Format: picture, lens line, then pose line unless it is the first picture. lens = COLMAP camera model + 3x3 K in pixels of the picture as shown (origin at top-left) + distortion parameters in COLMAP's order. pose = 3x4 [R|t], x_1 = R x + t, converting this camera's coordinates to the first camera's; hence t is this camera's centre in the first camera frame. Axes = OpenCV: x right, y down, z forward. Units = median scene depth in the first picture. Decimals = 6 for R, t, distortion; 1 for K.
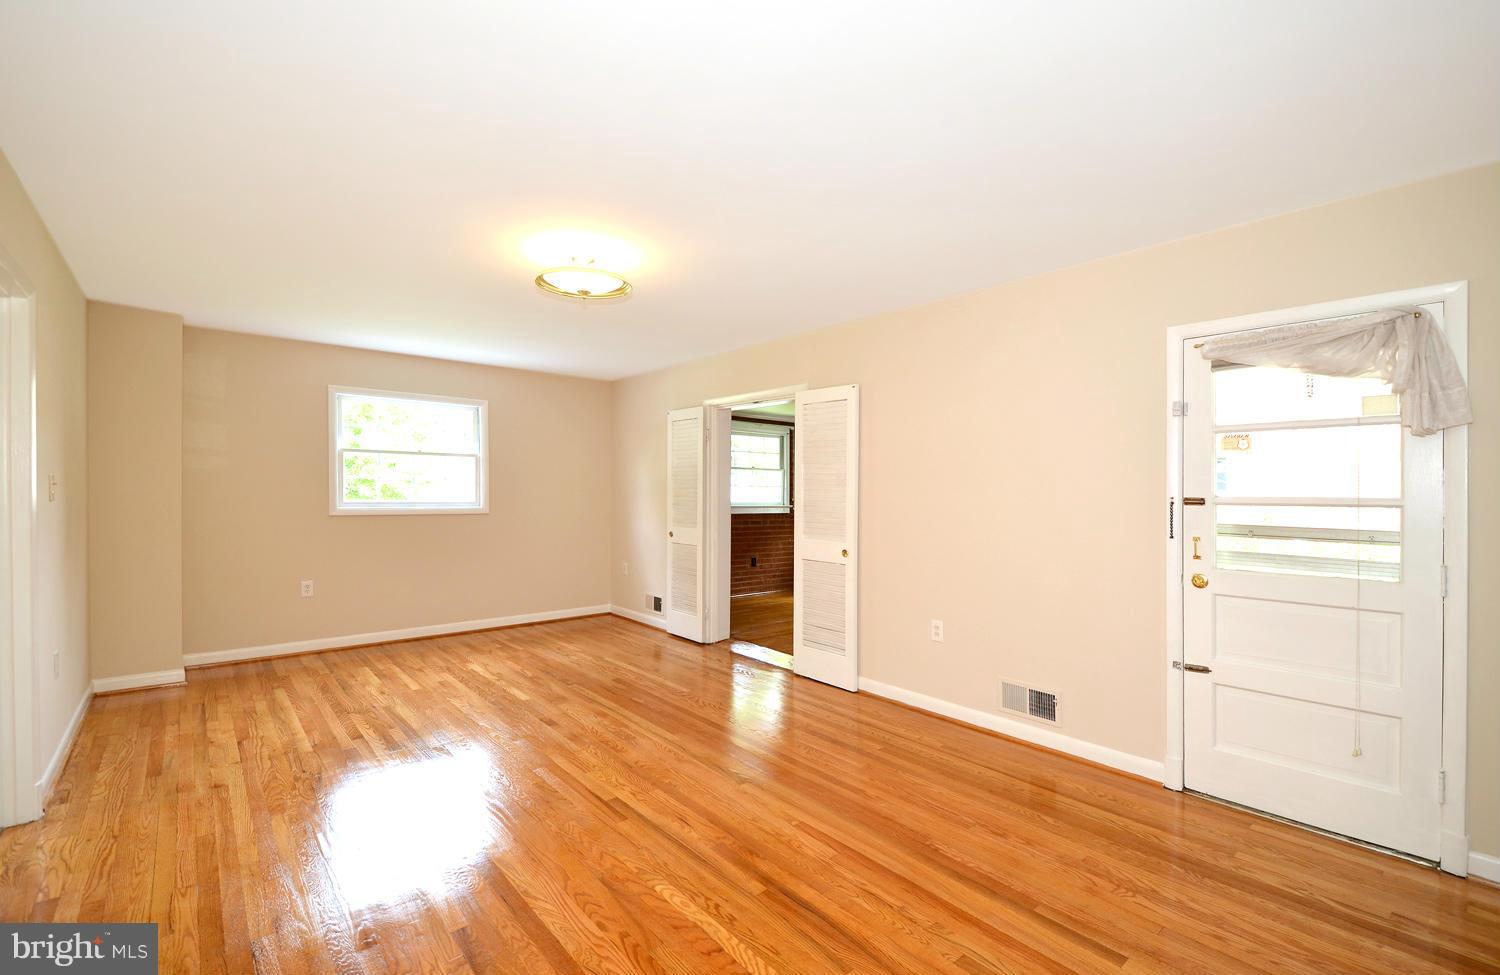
lens RADIAL K [[652.3, 0, 761.4], [0, 652.3, 490.8], [0, 0, 1]] dist [0.021369, -0.024289]
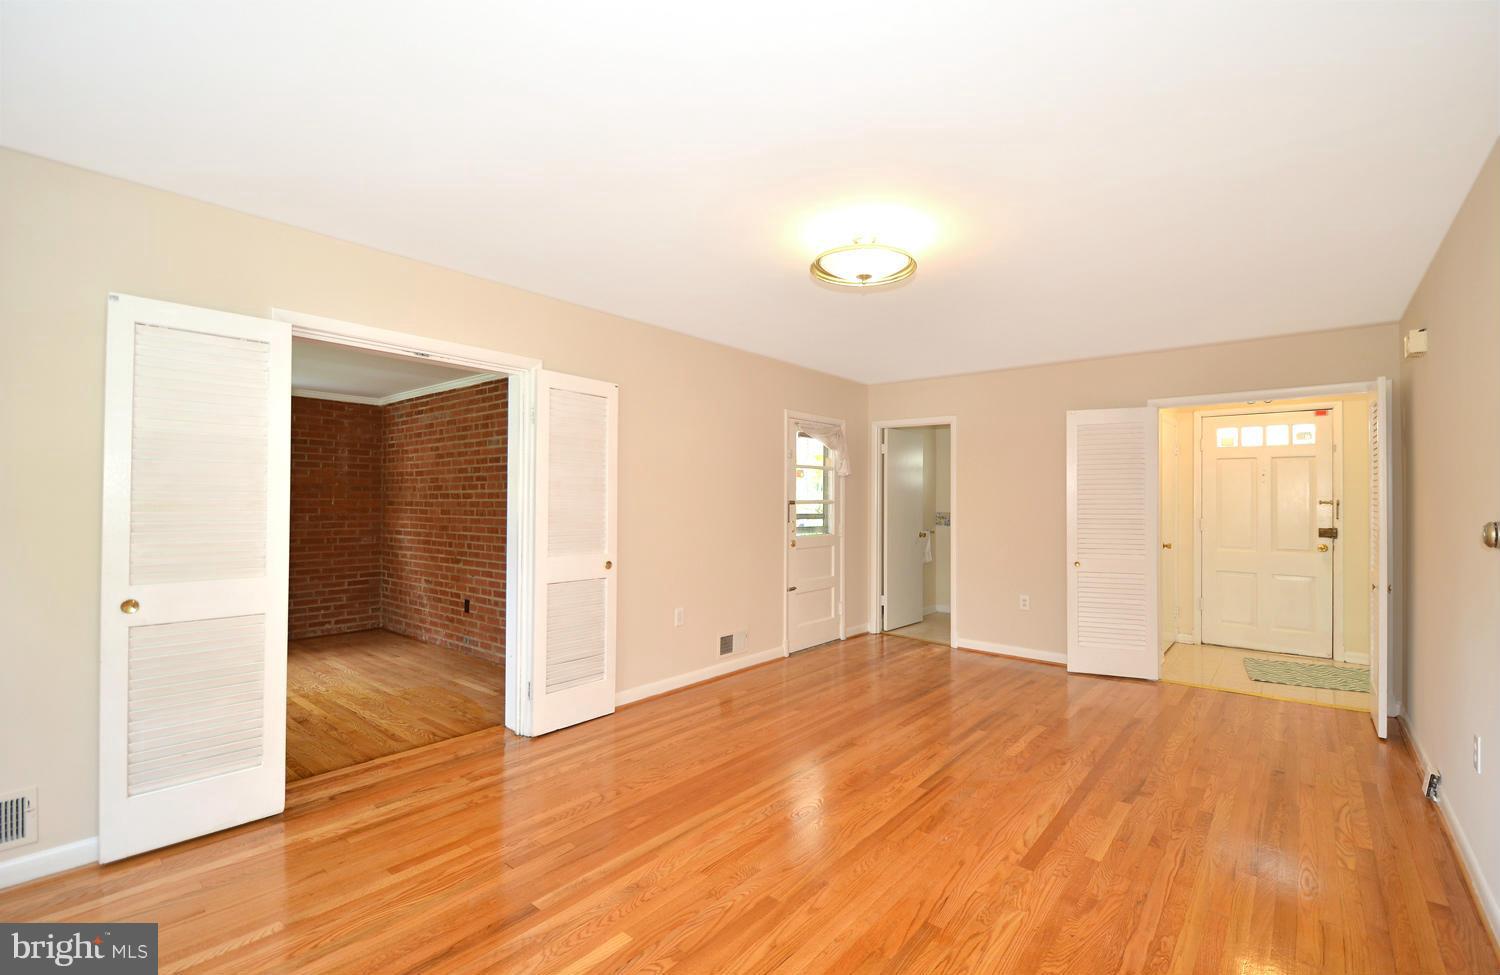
lens RADIAL K [[652.3, 0, 761.4], [0, 652.3, 490.8], [0, 0, 1]] dist [0.021369, -0.024289]
pose [[-0.168114, 0.003389, 0.985762, -1.188487], [-0.005019, 0.999978, -0.004294, -0.008954], [-0.985755, -0.005669, -0.168093, 1.382079]]
